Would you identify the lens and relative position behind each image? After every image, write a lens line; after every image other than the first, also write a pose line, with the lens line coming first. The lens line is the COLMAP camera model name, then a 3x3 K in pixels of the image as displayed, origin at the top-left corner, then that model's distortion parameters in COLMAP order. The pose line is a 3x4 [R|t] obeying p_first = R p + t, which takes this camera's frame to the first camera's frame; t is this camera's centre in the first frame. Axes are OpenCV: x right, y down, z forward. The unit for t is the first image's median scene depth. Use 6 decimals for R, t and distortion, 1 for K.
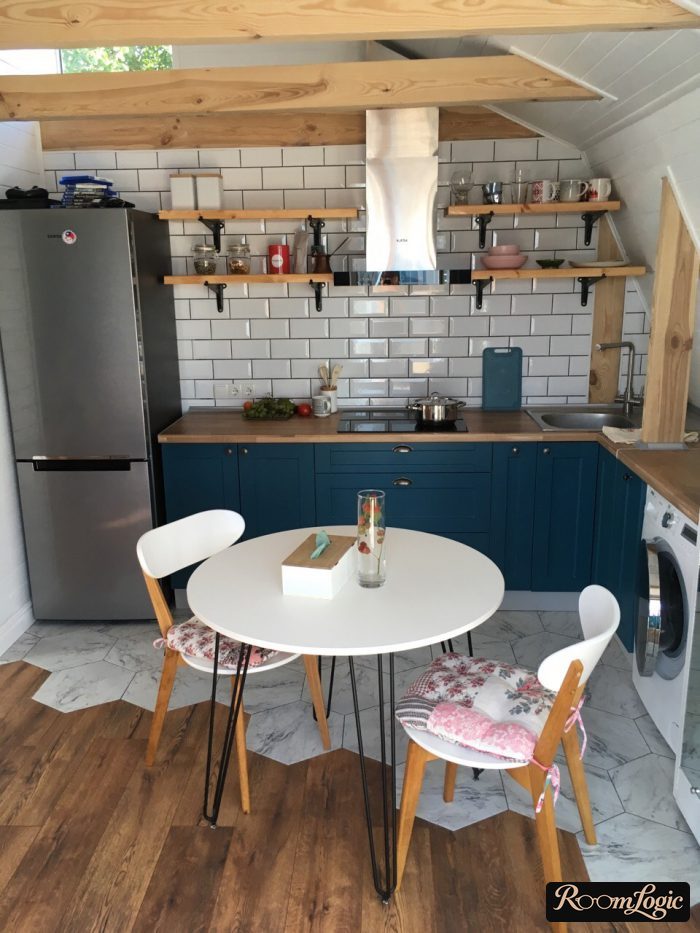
lens RADIAL K [[786.6, 0, 351.1], [0, 786.6, 466.2], [0, 0, 1]] dist [0.020221, 0.004657]
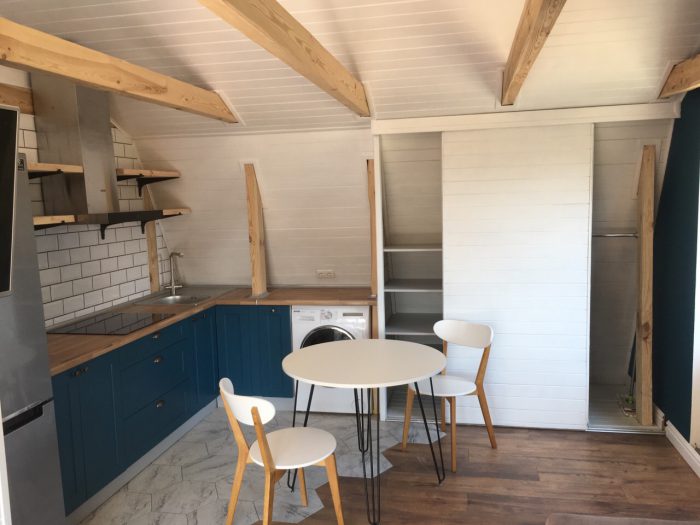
lens RADIAL K [[590.2, 0, 349.9], [0, 590.2, 262.9], [0, 0, 1]] dist [0.020221, 0.004657]
pose [[0.172805, -0.100798, 0.979785, -0.890255], [0.270525, 0.961351, 0.051189, -0.106894], [-0.947077, 0.256210, 0.193395, 0.439187]]
